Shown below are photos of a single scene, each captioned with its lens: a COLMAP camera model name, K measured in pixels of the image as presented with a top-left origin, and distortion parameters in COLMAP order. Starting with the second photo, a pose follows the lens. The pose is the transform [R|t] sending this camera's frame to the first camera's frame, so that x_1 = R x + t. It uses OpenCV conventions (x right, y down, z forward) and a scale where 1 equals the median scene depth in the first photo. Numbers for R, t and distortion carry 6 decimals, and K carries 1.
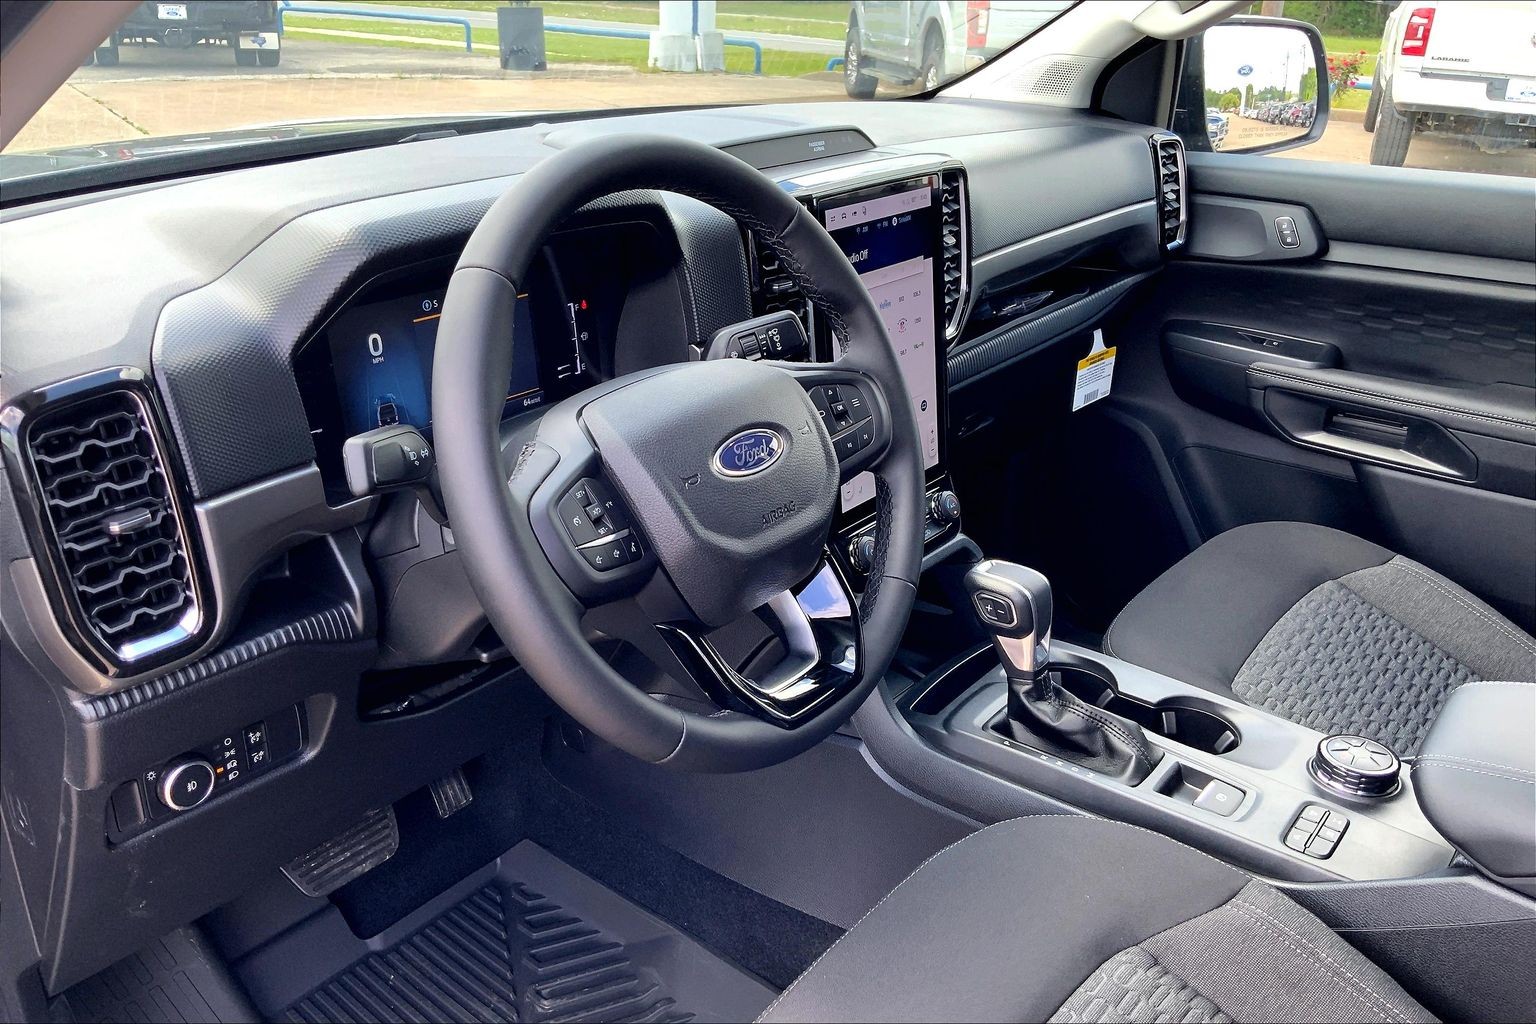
lens RADIAL K [[1307.0, 0, 774.2], [0, 1307.0, 503.7], [0, 0, 1]] dist [0.015715, -0.033087]
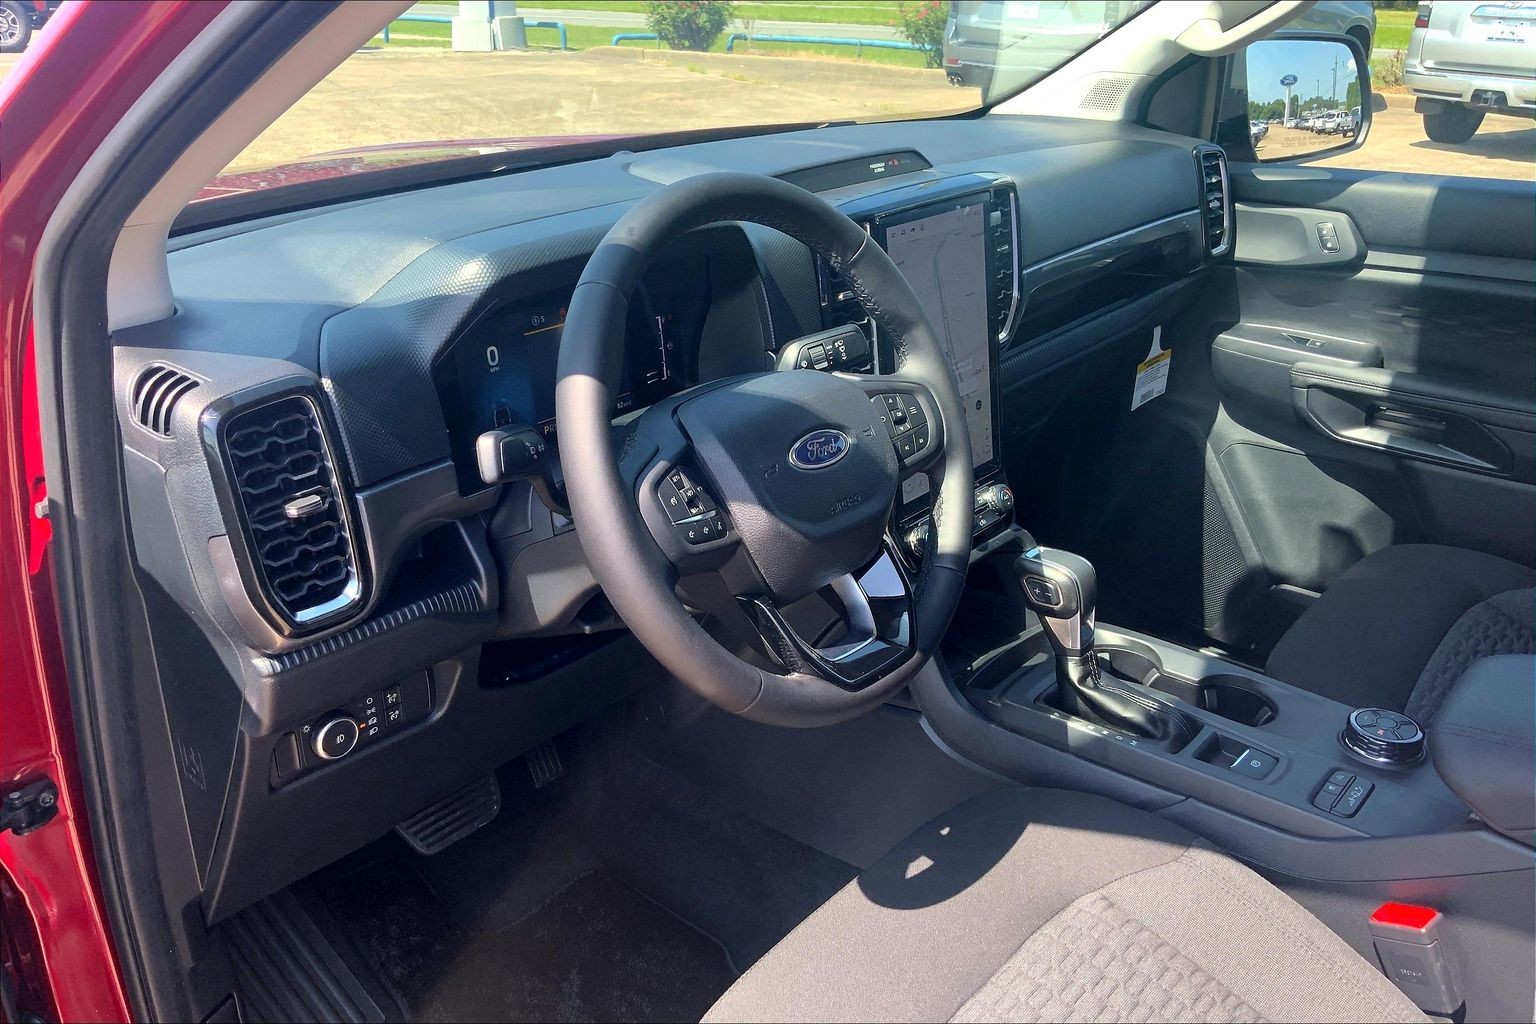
lens RADIAL K [[1307.0, 0, 769.2], [0, 1307.0, 508.0], [0, 0, 1]] dist [0.015715, -0.033087]
pose [[0.998804, -0.005146, -0.048614, -0.006115], [0.005143, 0.999987, -0.000176, 0.010290], [0.048614, -0.000075, 0.998818, -0.102120]]
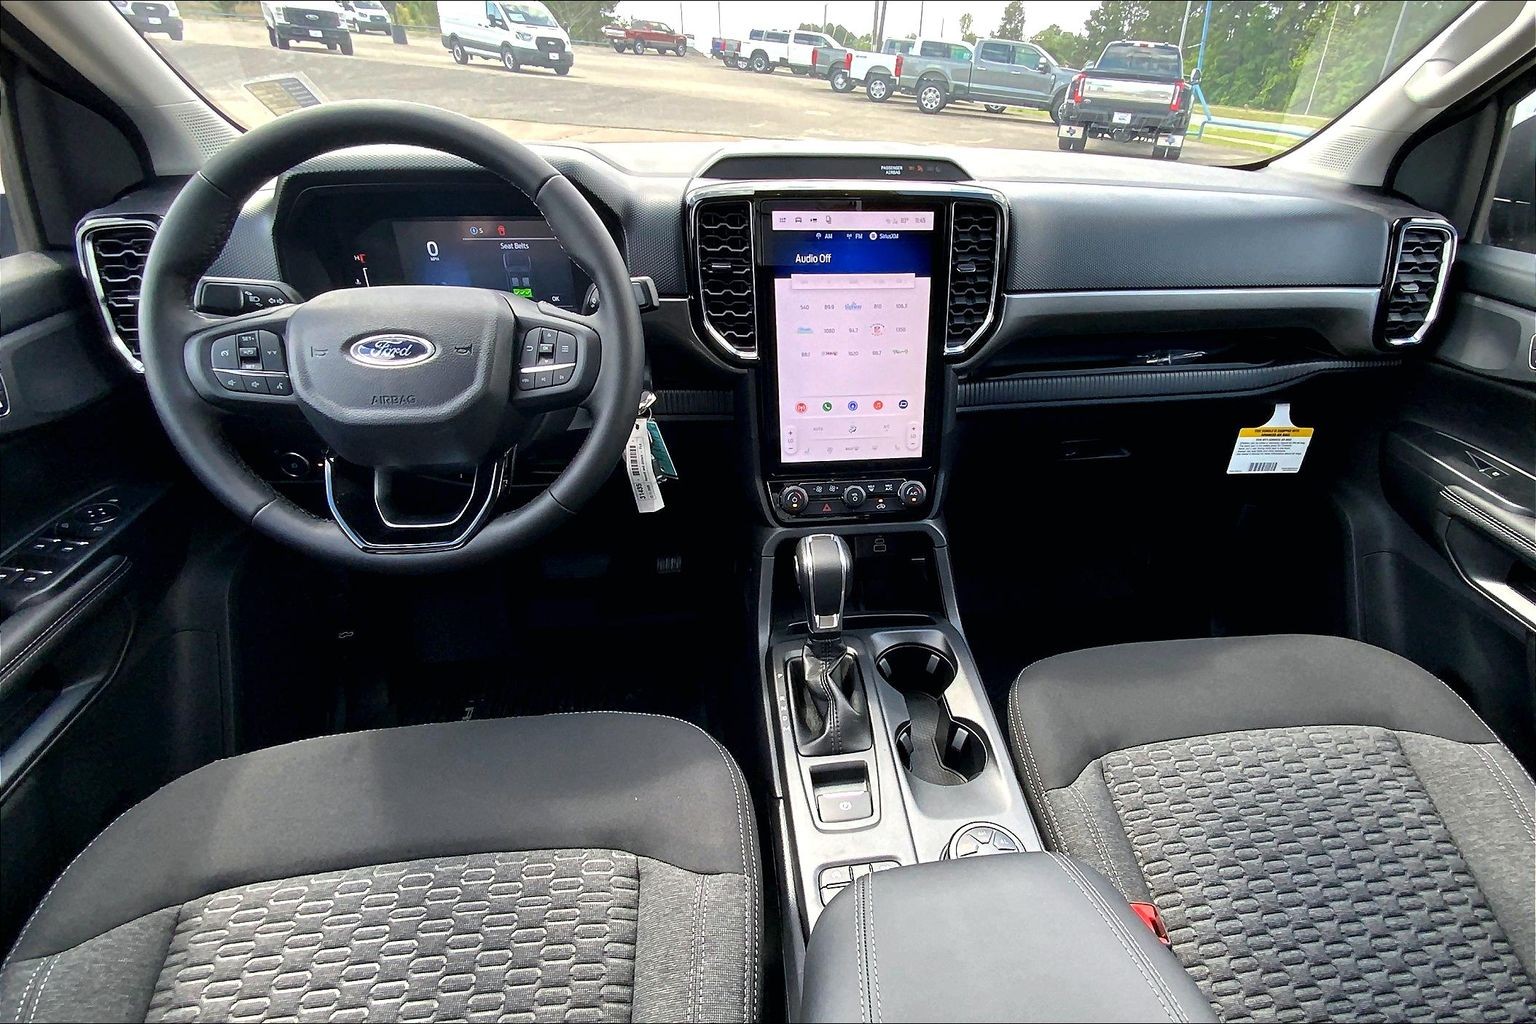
lens RADIAL K [[742.6, 0, 774.9], [0, 742.6, 507.0], [0, 0, 1]] dist [-0.006013, -0.000429]
pose [[0.711112, 0.356539, -0.605970, 0.548815], [-0.281043, 0.934176, 0.219840, -0.117256], [0.644464, 0.013973, 0.764507, 0.467162]]
